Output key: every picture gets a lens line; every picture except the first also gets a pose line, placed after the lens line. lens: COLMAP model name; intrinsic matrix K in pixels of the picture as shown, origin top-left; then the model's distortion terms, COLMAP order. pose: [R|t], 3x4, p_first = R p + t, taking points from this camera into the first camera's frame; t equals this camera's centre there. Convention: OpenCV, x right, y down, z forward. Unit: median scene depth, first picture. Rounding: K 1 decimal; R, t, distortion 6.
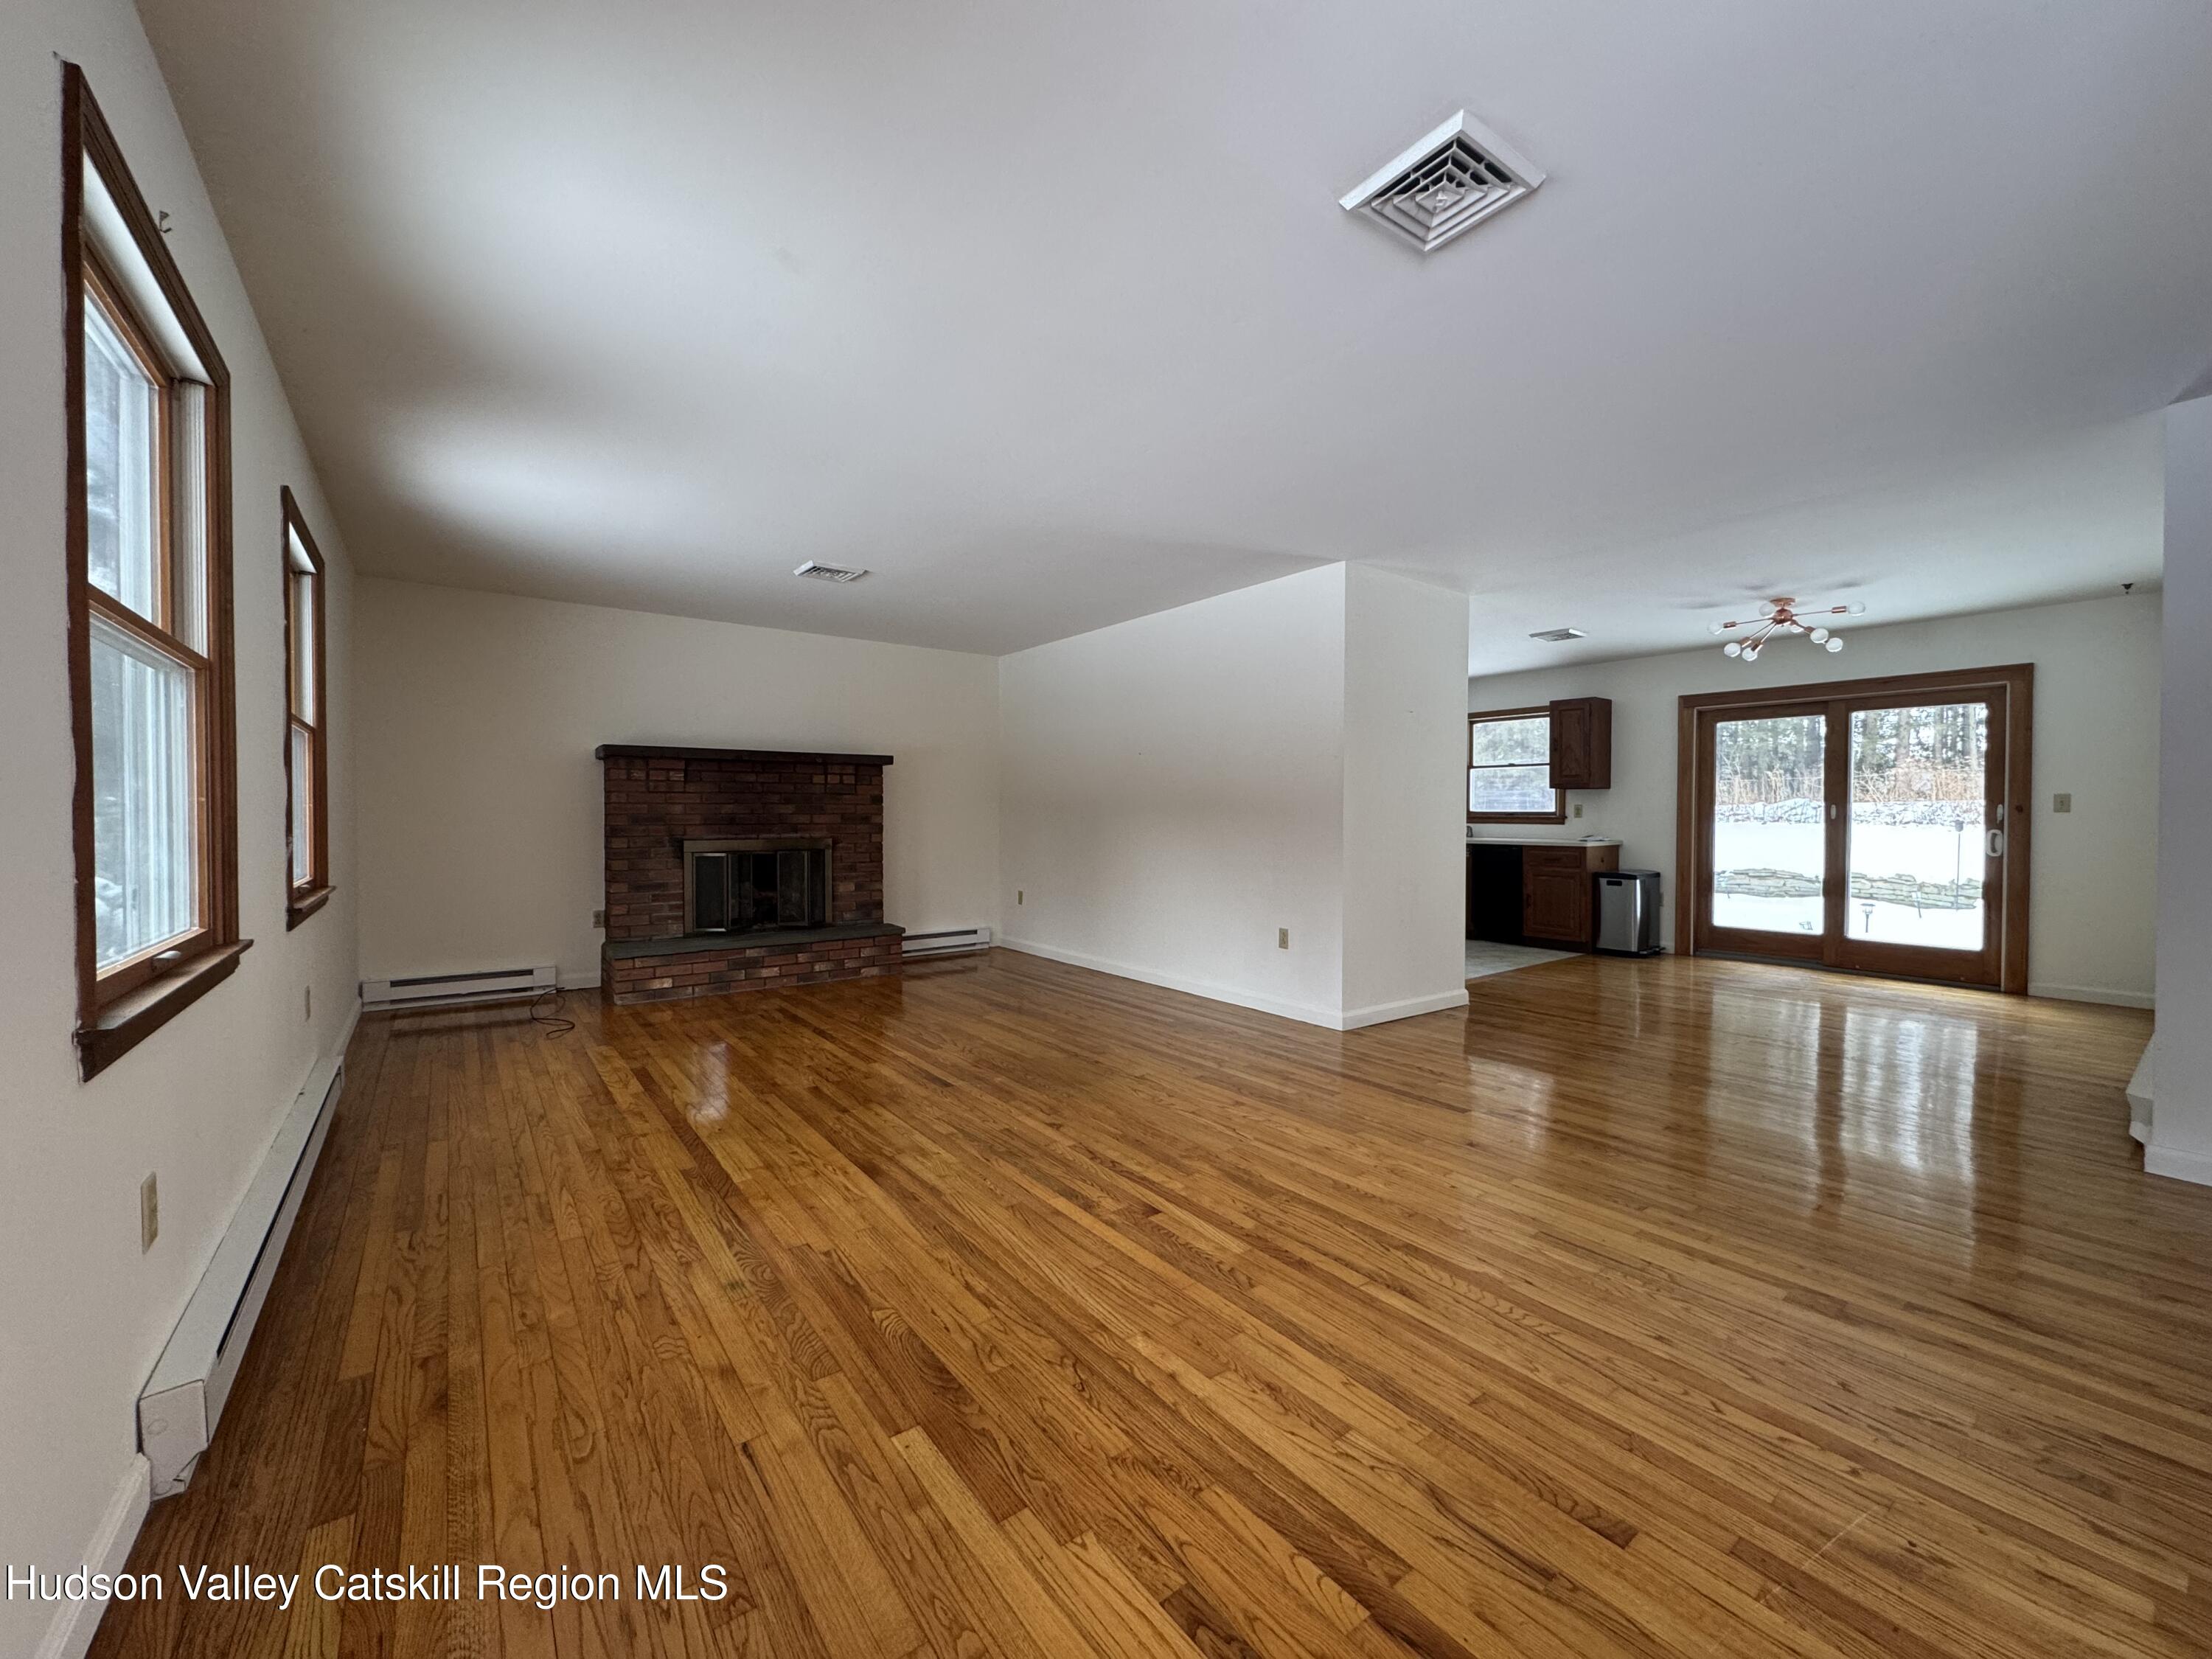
lens RADIAL K [[877.4, 0, 1098.8], [0, 877.4, 824.1], [0, 0, 1]] dist [-0.003018, 0.000806]
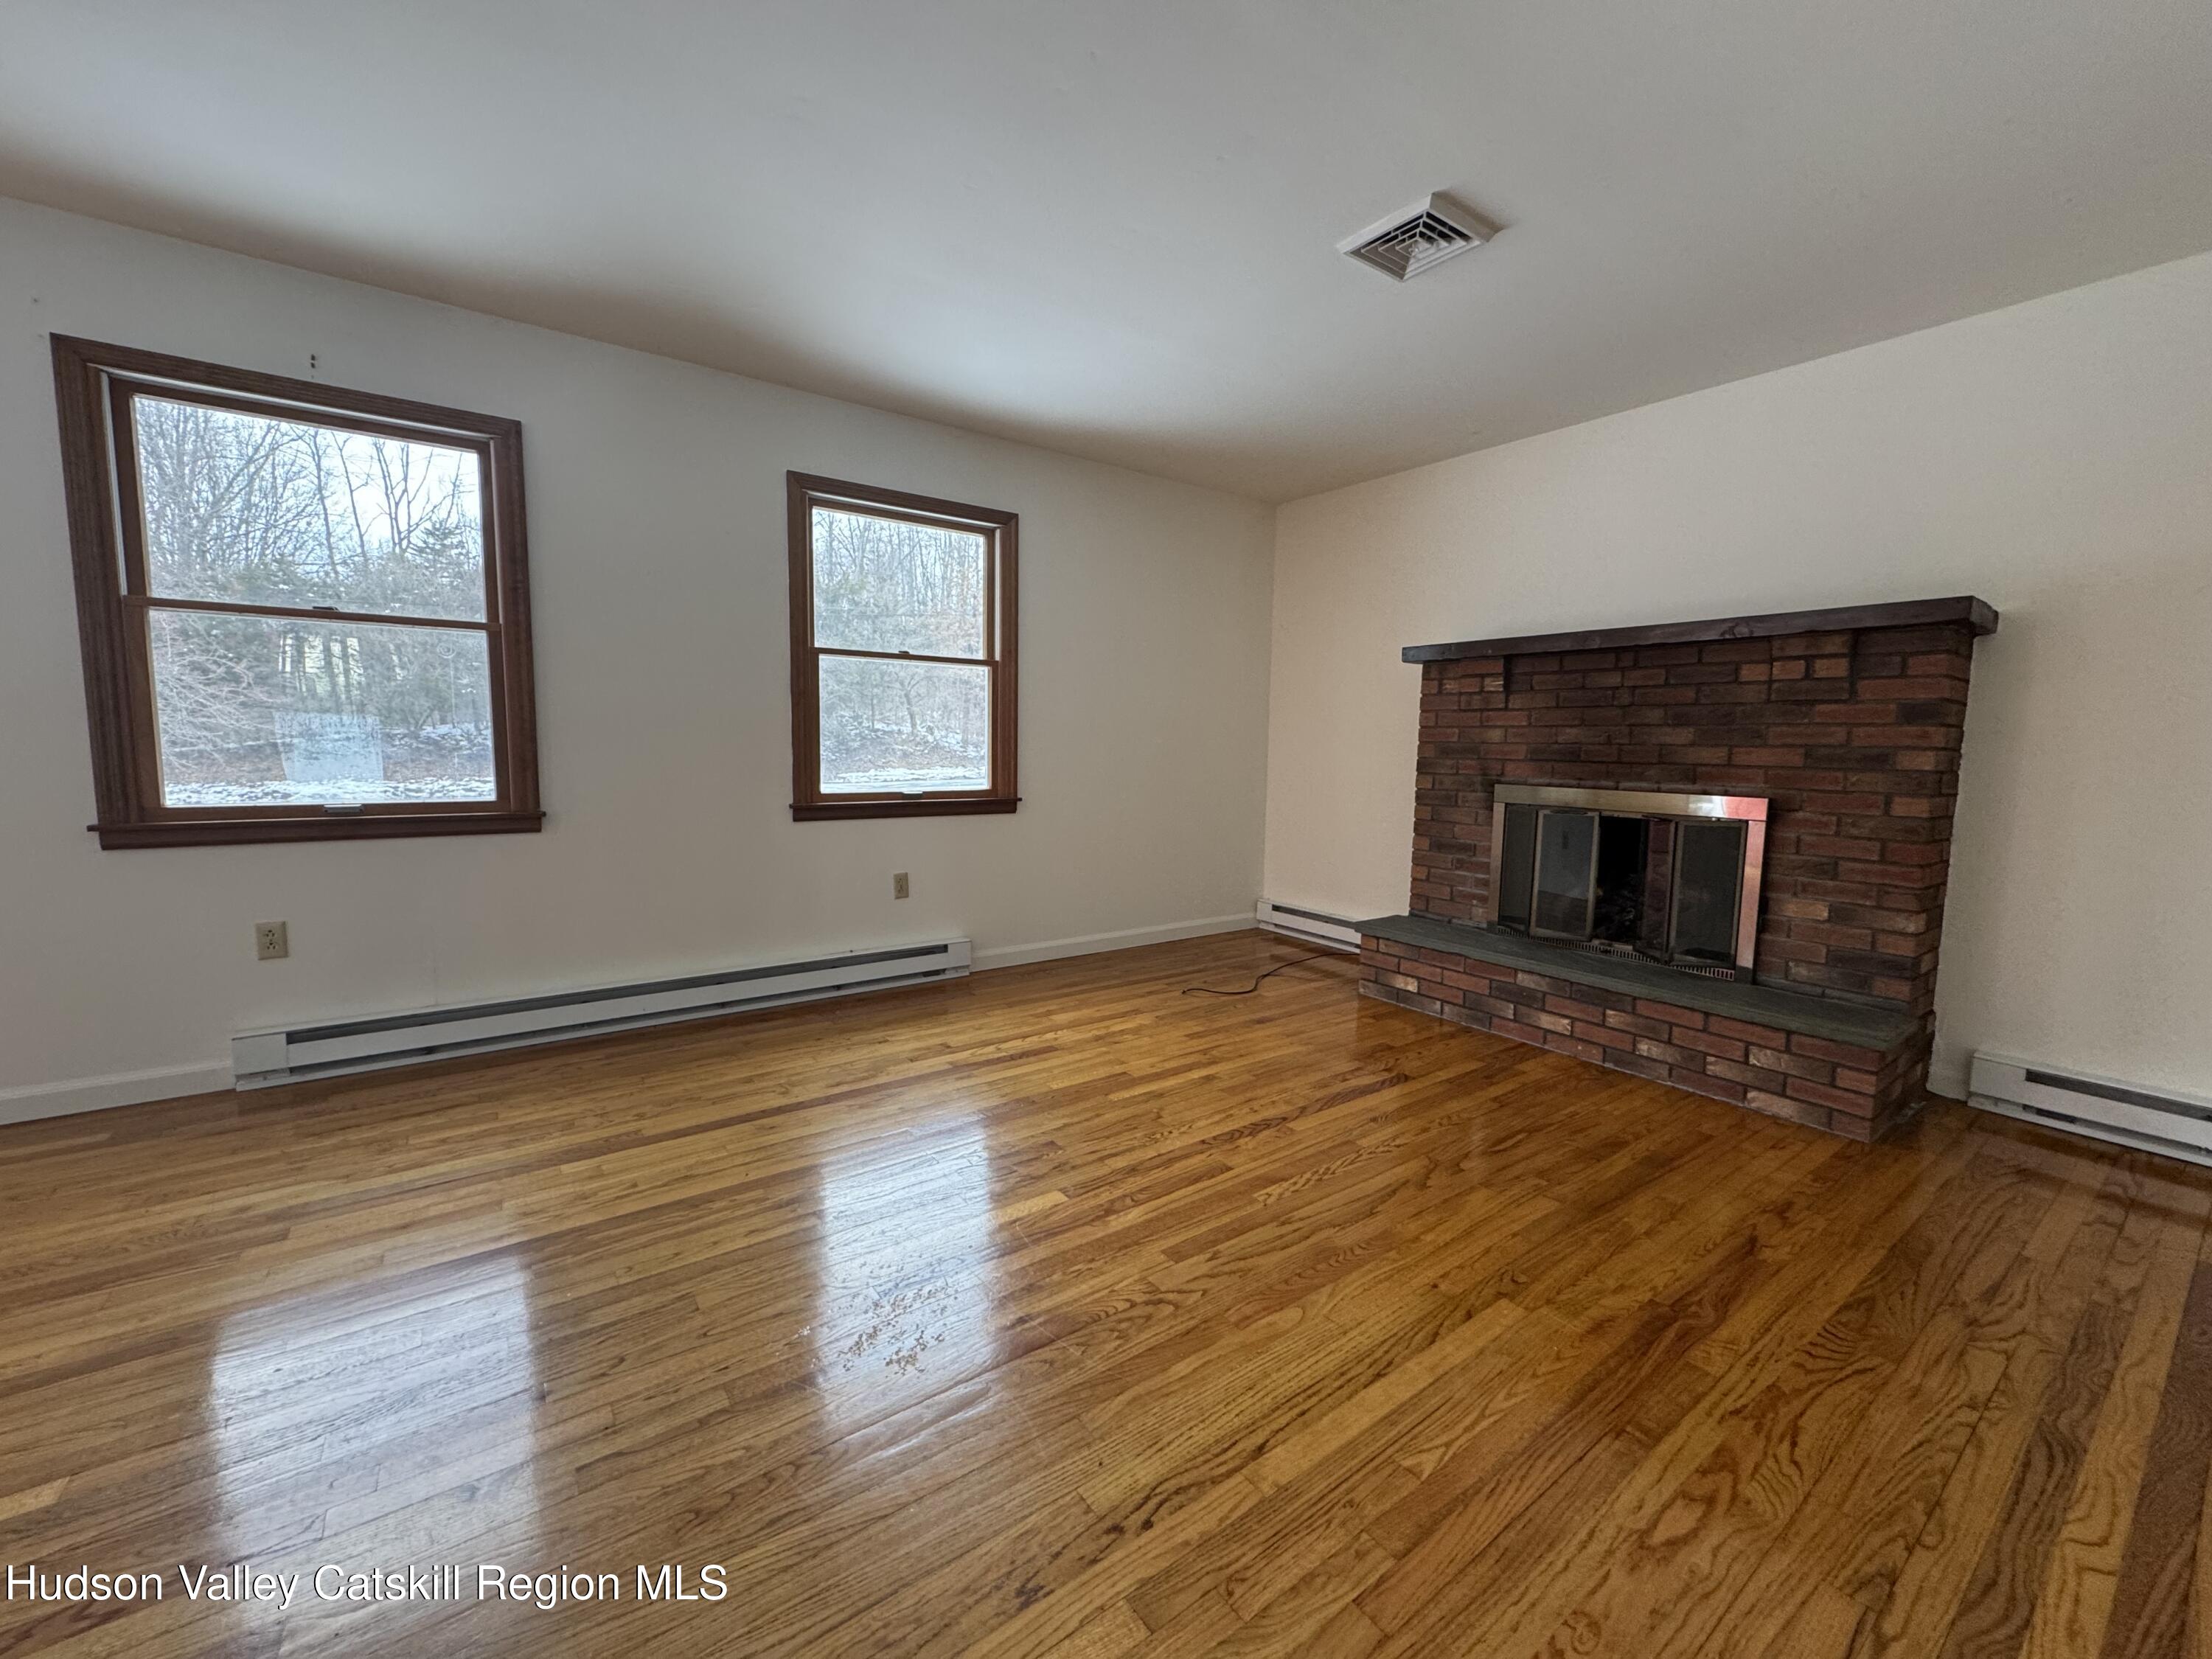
lens RADIAL K [[877.4, 0, 1103.7], [0, 877.4, 822.9], [0, 0, 1]] dist [-0.003018, 0.000806]
pose [[-0.008808, 0.092594, -0.995665, 0.180911], [-0.028356, 0.995280, 0.092809, -0.004496], [0.999559, 0.029050, -0.006140, 0.711859]]
